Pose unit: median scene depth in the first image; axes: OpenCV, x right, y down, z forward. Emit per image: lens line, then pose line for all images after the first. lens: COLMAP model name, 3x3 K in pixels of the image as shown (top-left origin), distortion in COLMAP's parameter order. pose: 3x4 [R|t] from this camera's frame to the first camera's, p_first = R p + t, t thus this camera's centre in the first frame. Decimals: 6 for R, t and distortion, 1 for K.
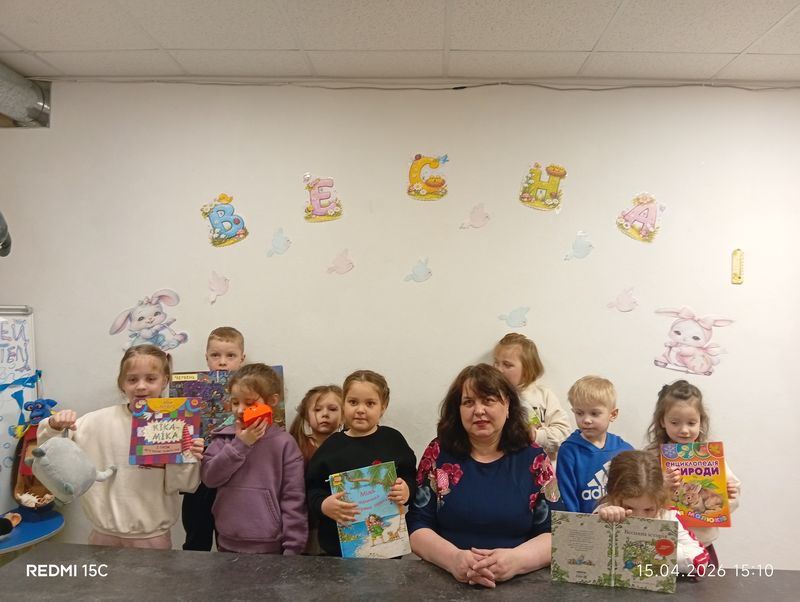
lens RADIAL K [[606.1, 0, 400.0], [0, 606.1, 301.0], [0, 0, 1]] dist [-0.003438, -0.001843]
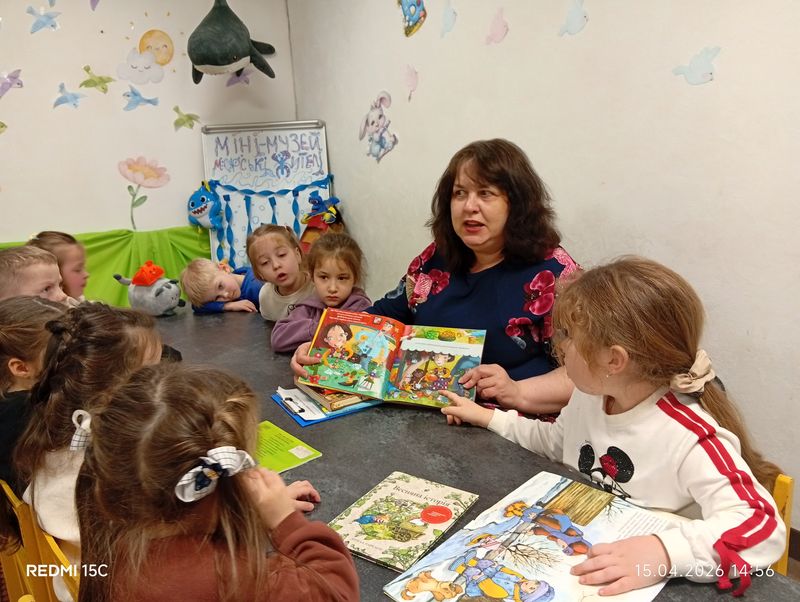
lens RADIAL K [[606.1, 0, 400.0], [0, 606.1, 301.0], [0, 0, 1]] dist [-0.003438, -0.001843]
pose [[0.620338, 0.143567, -0.771083, 0.475160], [0.073629, 0.968104, 0.239485, 0.081713], [0.780871, -0.205335, 0.589981, 0.350379]]
